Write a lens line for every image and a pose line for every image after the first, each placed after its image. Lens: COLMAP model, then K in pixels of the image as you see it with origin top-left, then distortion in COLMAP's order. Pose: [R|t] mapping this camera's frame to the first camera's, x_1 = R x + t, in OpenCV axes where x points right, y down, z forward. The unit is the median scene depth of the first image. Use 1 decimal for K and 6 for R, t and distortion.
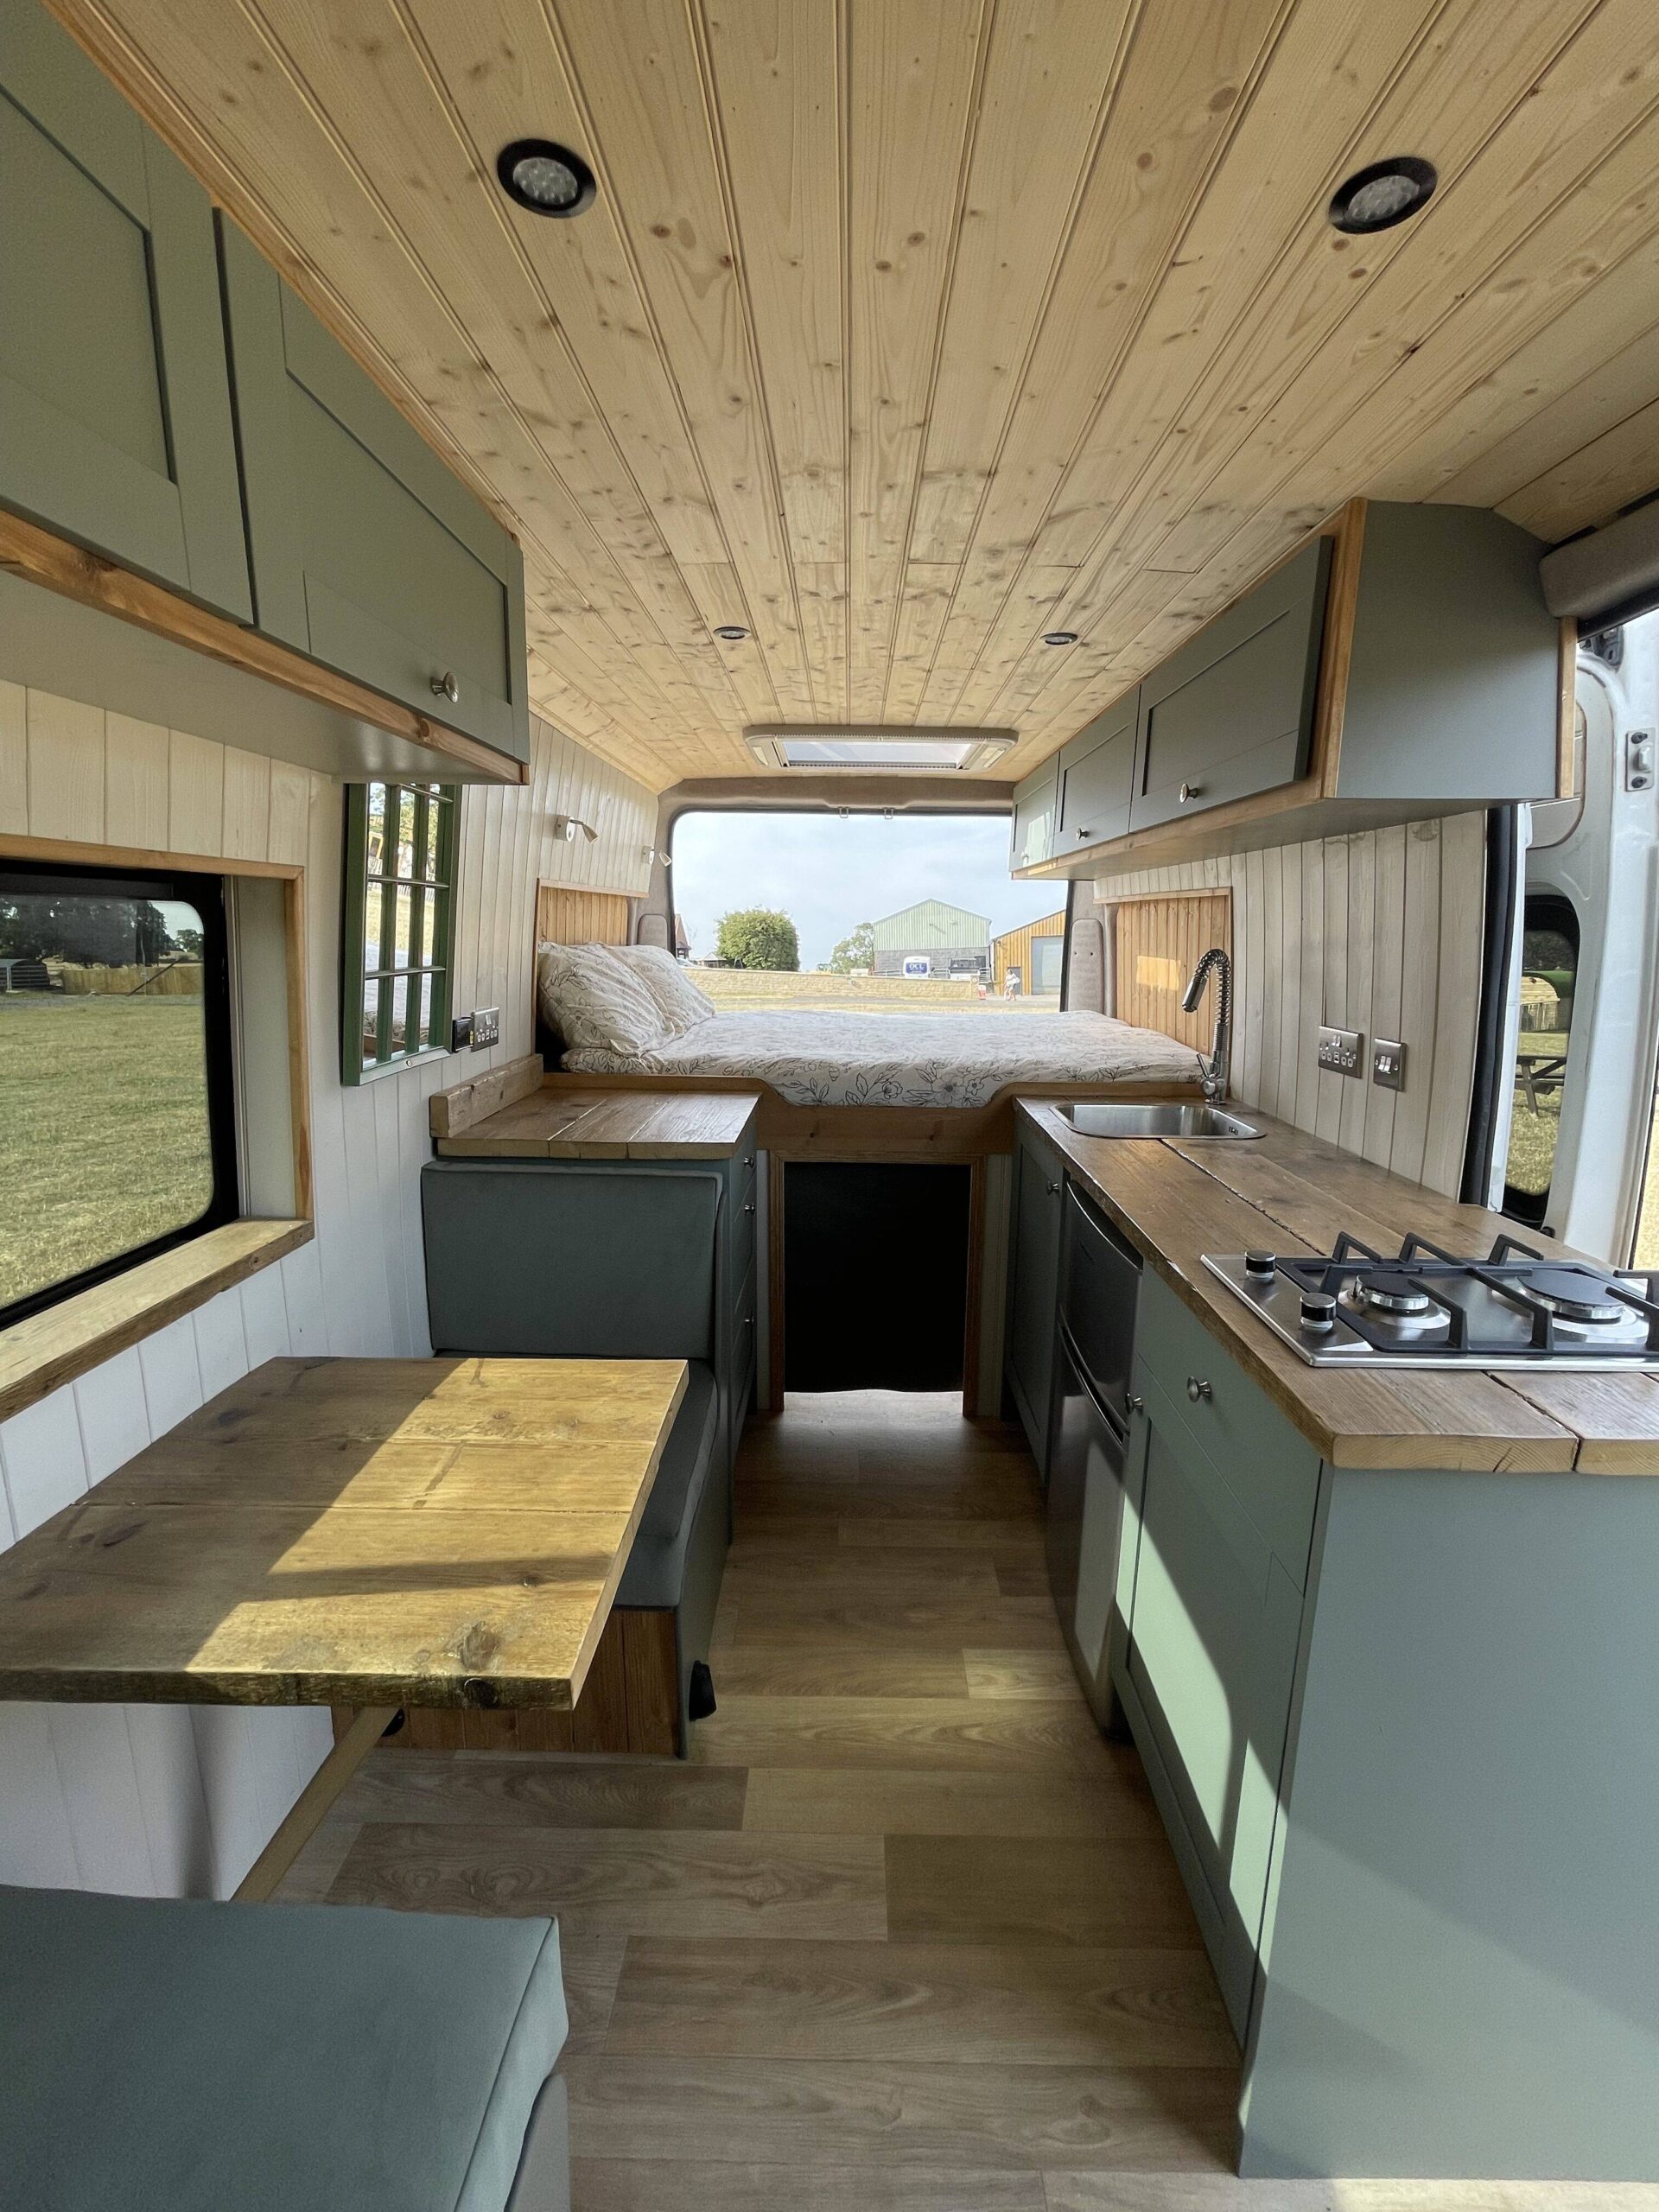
lens RADIAL K [[890.1, 0, 843.2], [0, 890.1, 1105.9], [0, 0, 1]] dist [-0.005935, 0.001311]
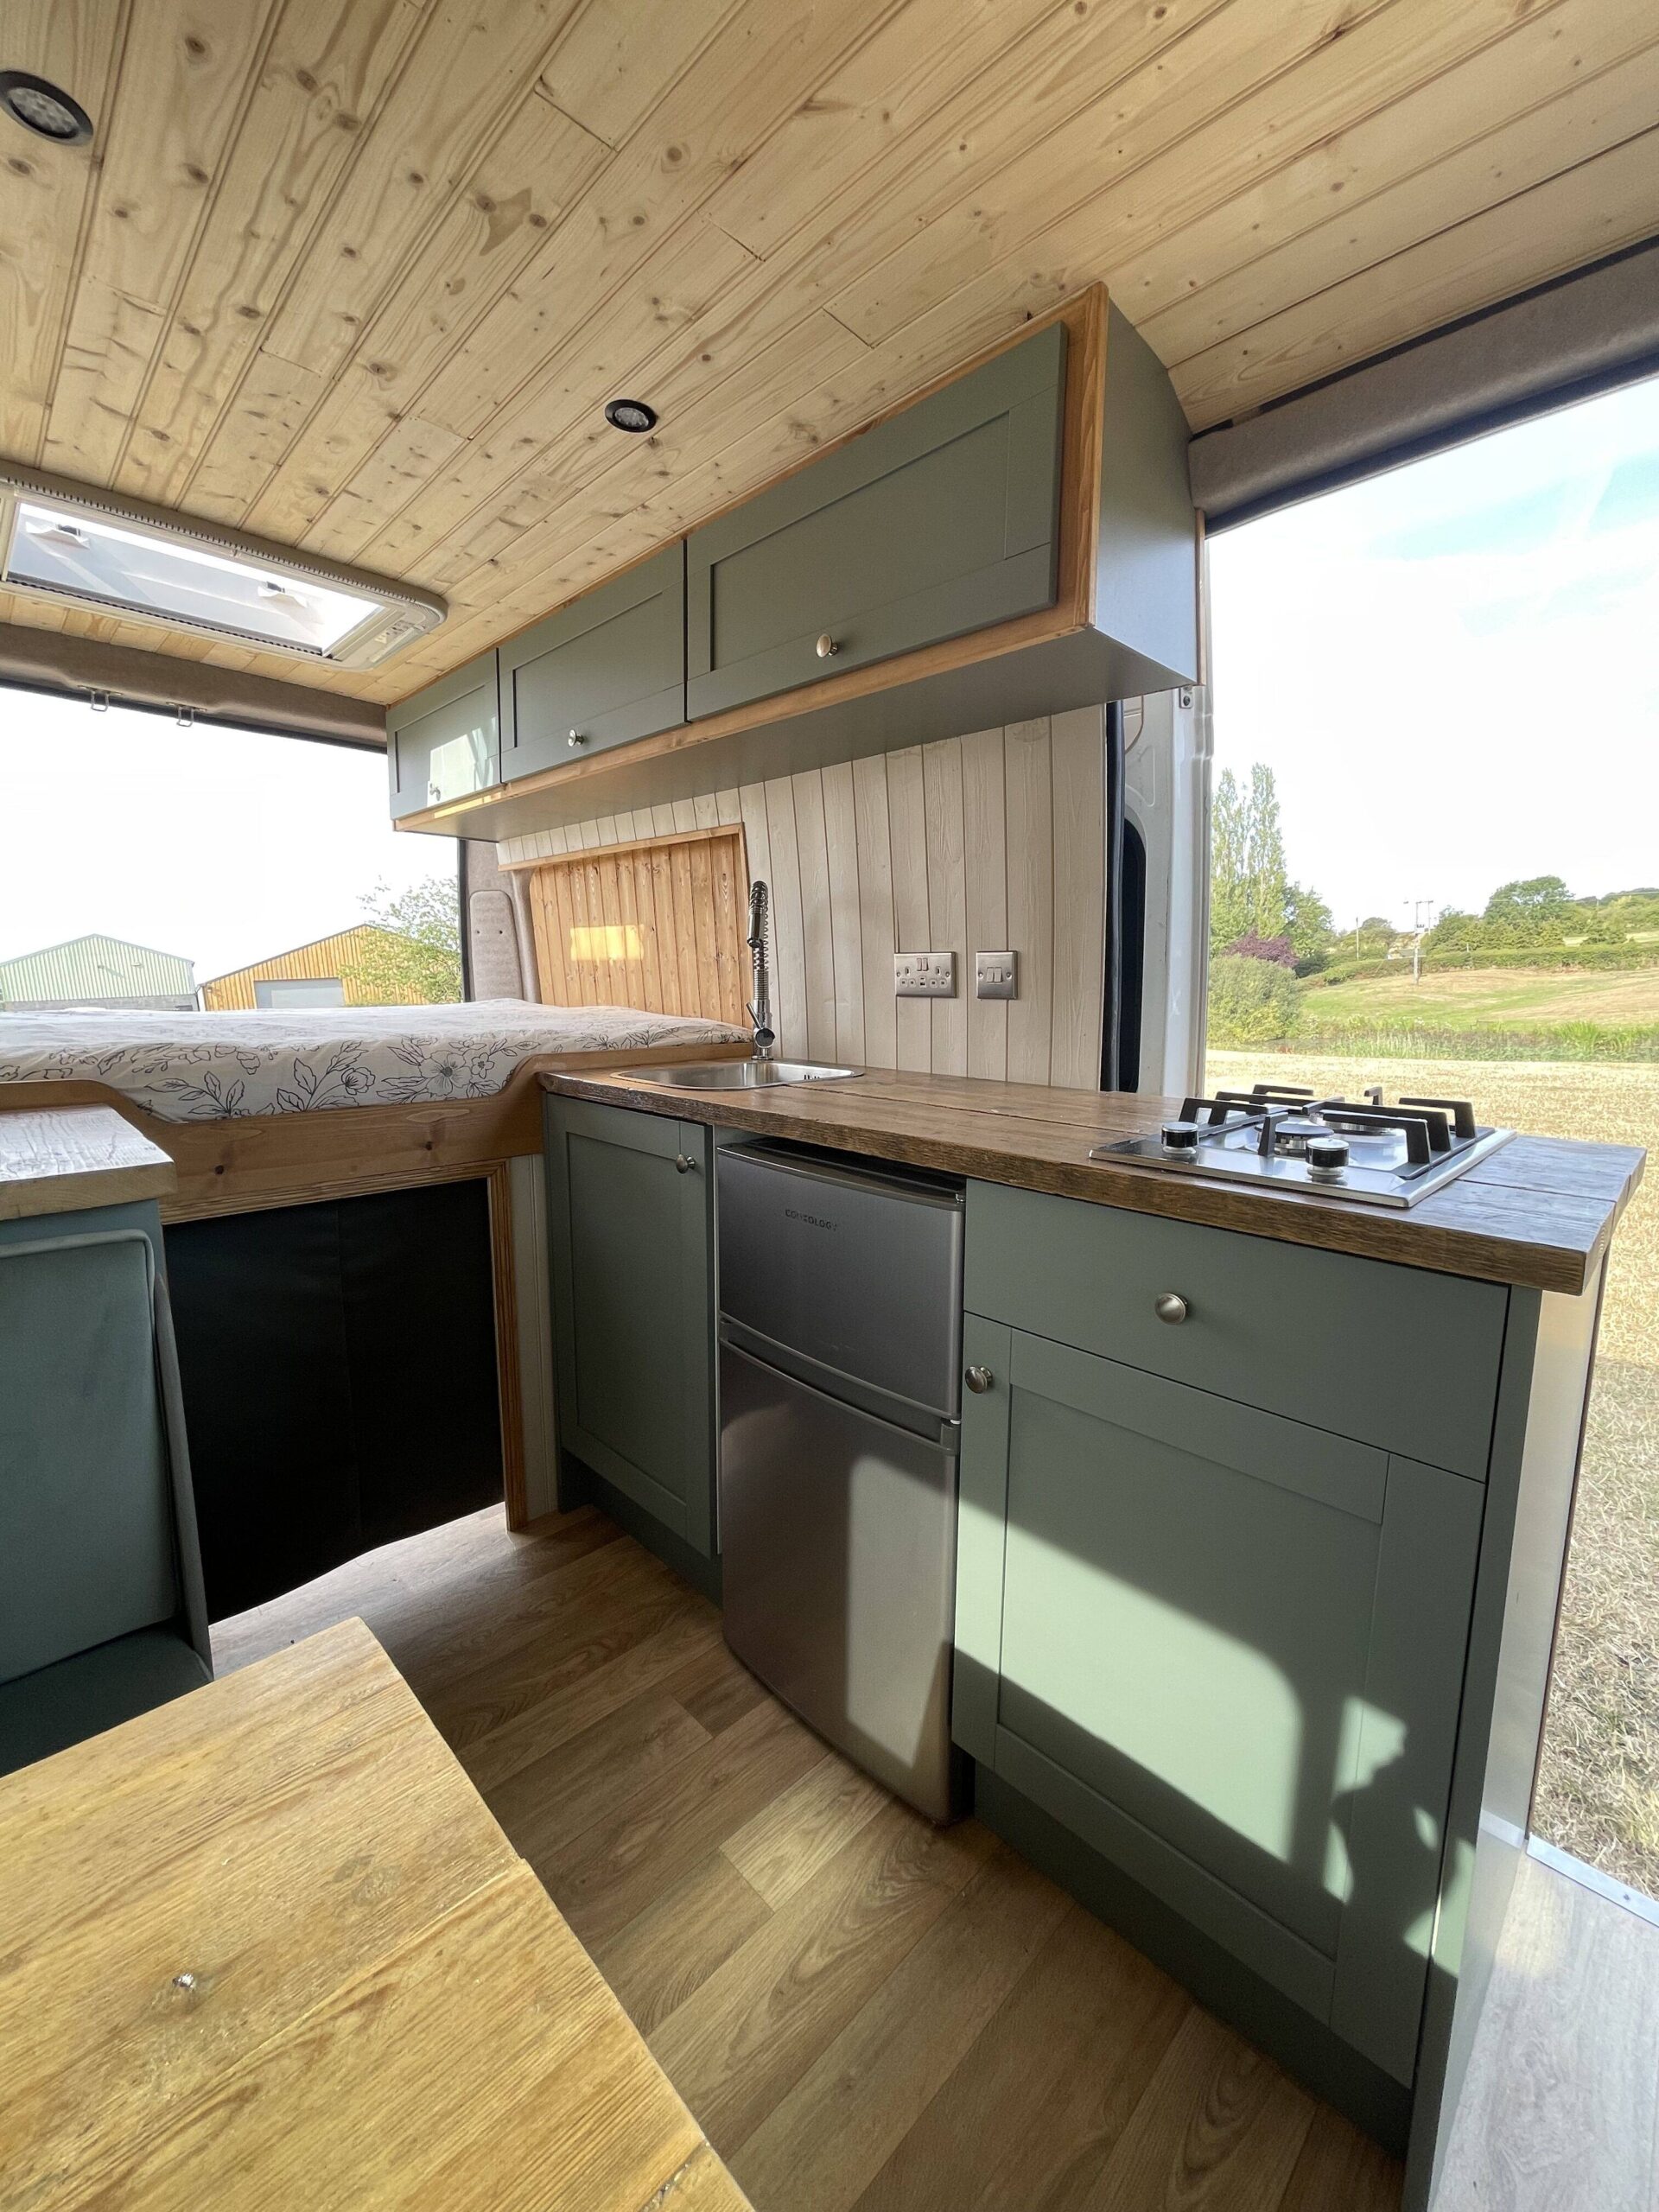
lens RADIAL K [[890.1, 0, 844.7], [0, 890.1, 1104.4], [0, 0, 1]] dist [-0.005935, 0.001311]
pose [[0.700445, -0.106562, 0.705707, -0.206140], [0.142372, 0.989780, 0.008147, 0.058849], [-0.699362, 0.094766, 0.708457, 0.388701]]
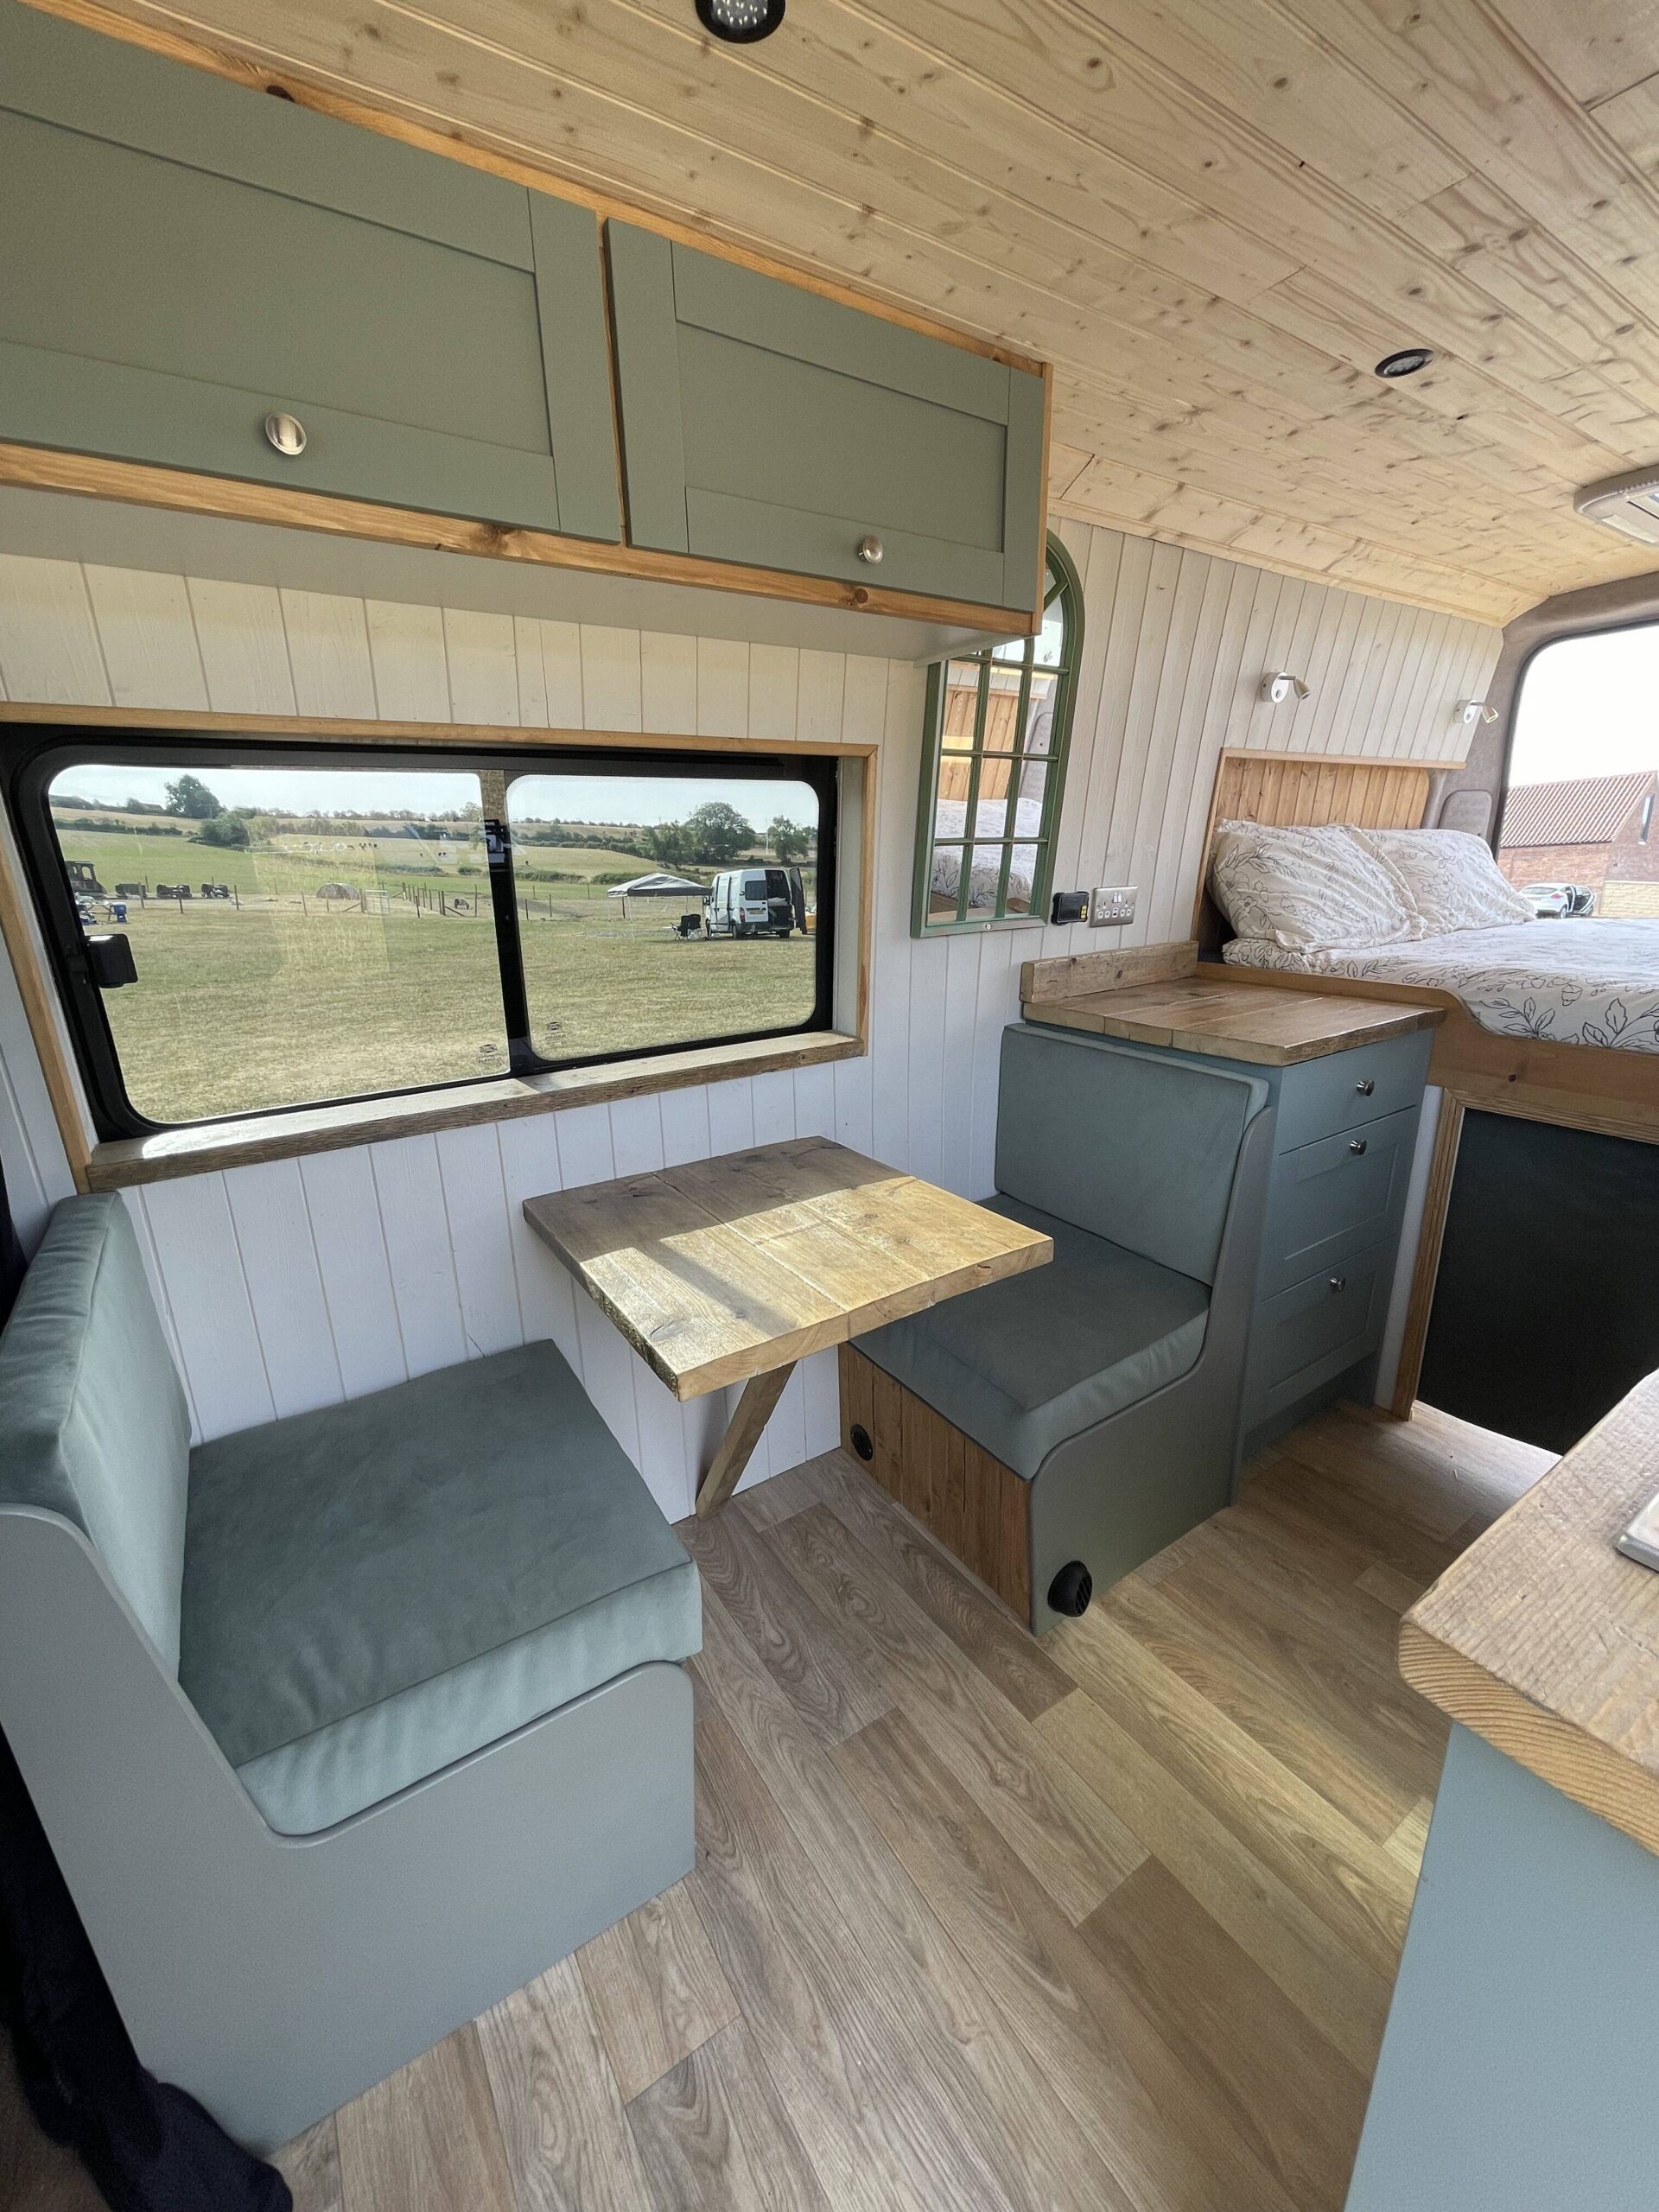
lens RADIAL K [[890.1, 0, 845.0], [0, 890.1, 1106.5], [0, 0, 1]] dist [-0.005935, 0.001311]
pose [[0.566882, 0.204733, -0.797953, 0.314061], [-0.133613, 0.978651, 0.156173, 0.020742], [0.812891, 0.018085, 0.582135, 0.192336]]
